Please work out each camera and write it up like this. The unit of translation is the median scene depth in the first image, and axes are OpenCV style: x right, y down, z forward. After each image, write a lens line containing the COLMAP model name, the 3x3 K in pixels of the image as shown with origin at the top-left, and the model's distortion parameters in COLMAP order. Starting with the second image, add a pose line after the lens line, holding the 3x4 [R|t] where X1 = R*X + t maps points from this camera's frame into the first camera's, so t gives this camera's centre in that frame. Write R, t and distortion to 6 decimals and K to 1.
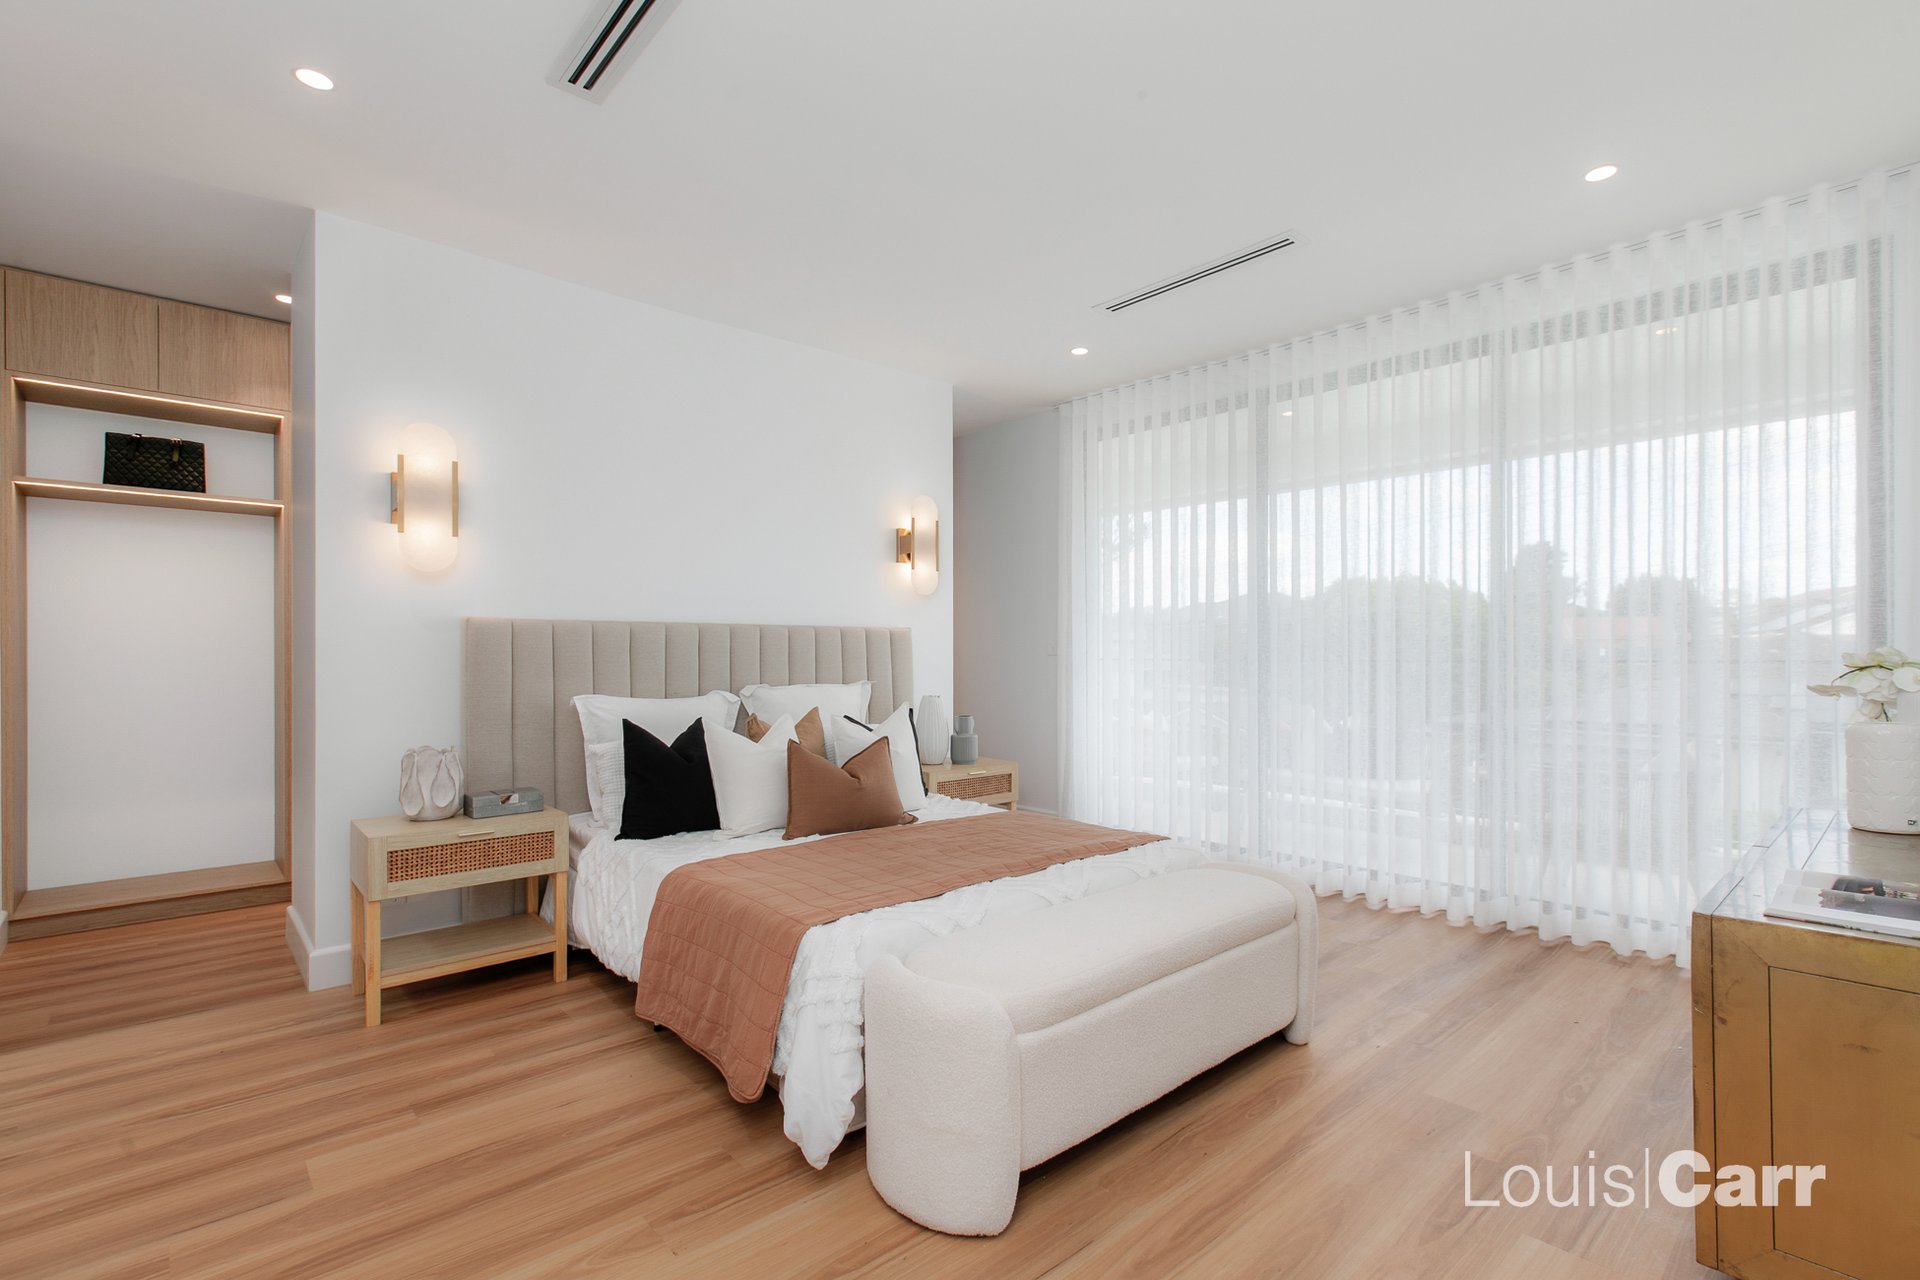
lens RADIAL K [[885.1, 0, 959.0], [0, 885.1, 657.0], [0, 0, 1]] dist [-0.003468, 0.000612]
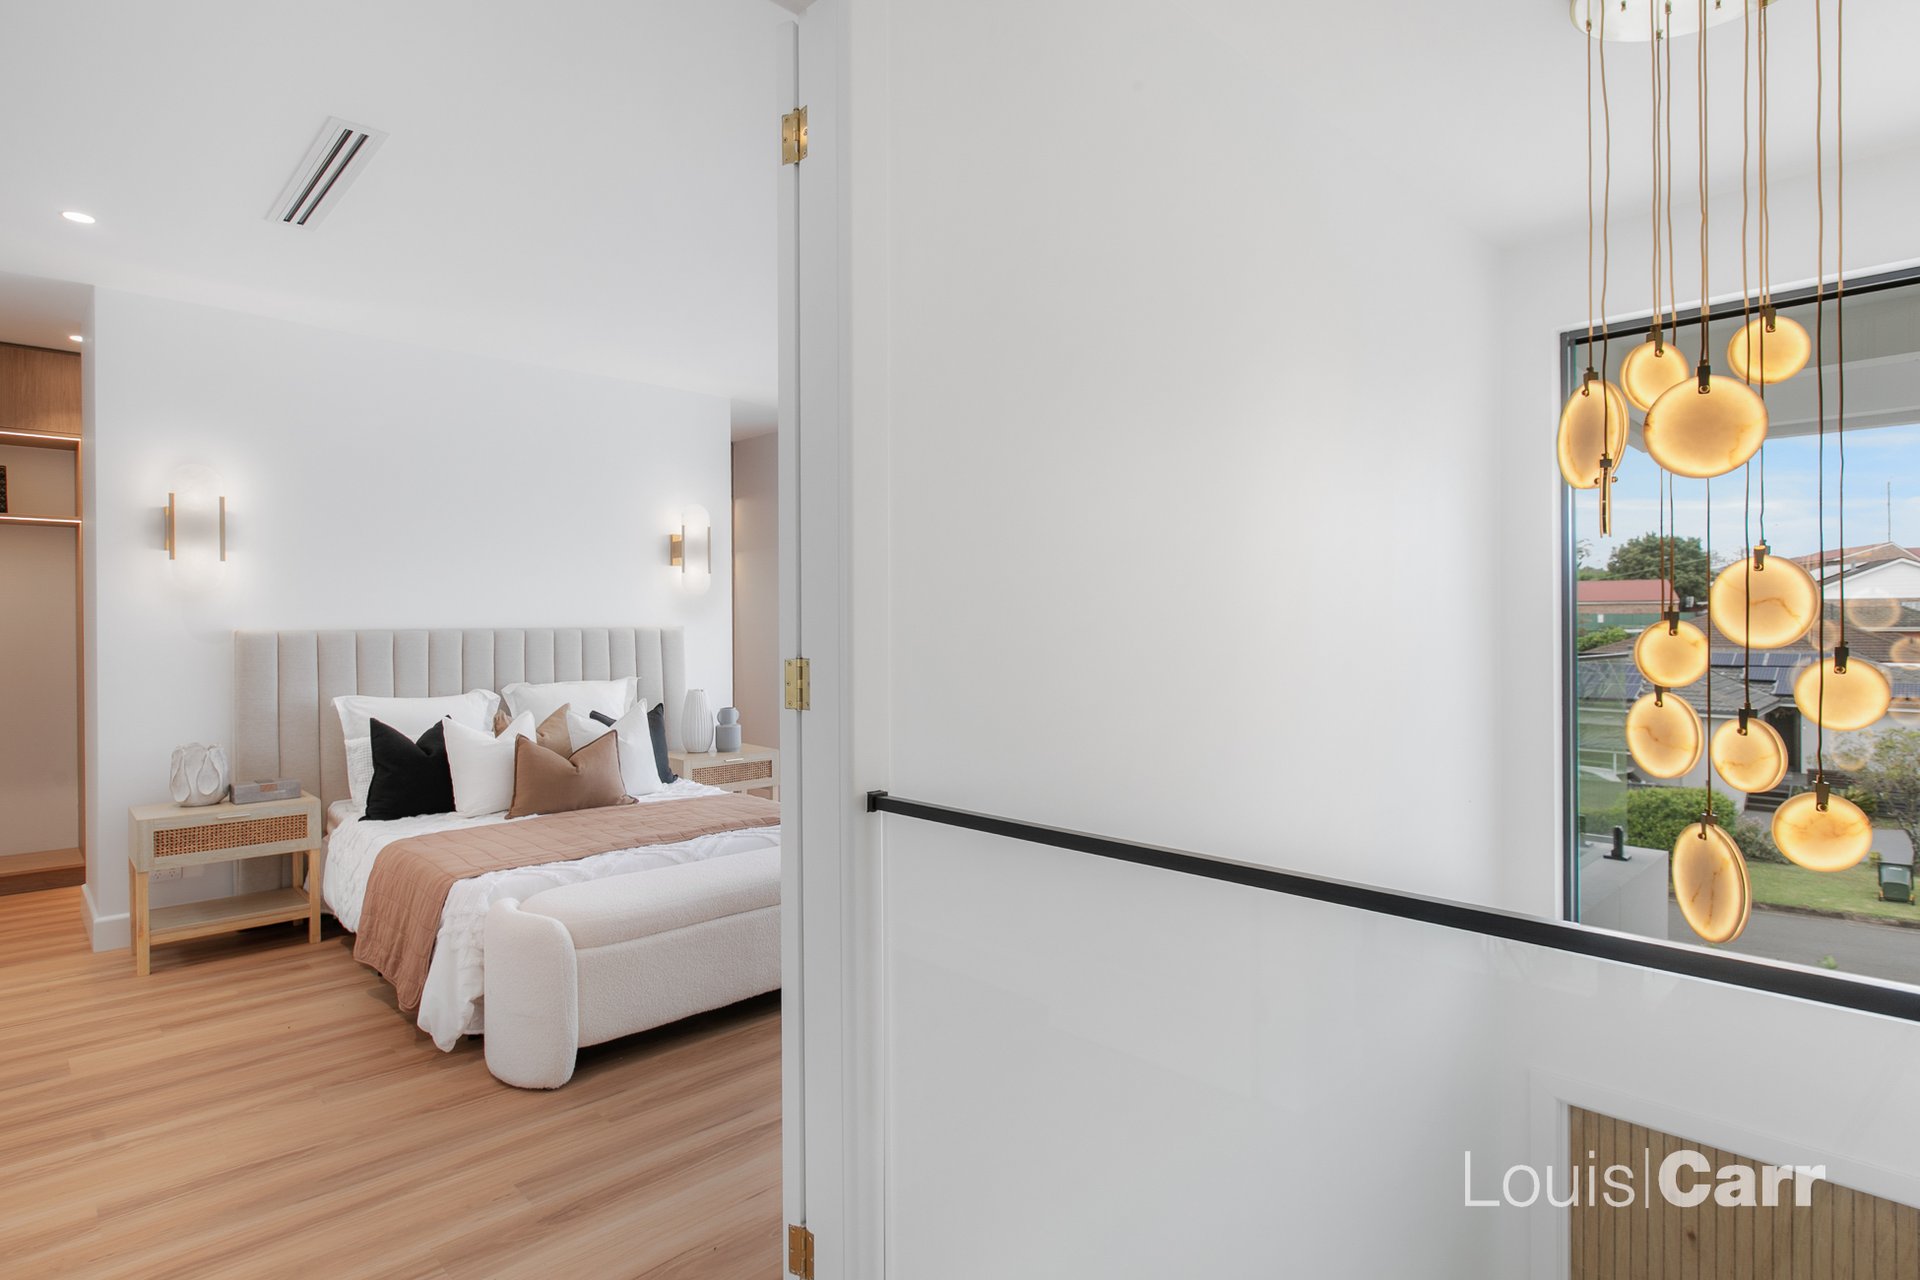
lens RADIAL K [[1007.5, 0, 960.4], [0, 1007.5, 626.2], [0, 0, 1]] dist [-0.006233, -0.000242]
pose [[0.999287, -0.005641, 0.037336, 0.353530], [0.005573, 0.999983, 0.001924, -0.049751], [-0.037346, -0.001715, 0.999301, -0.357678]]
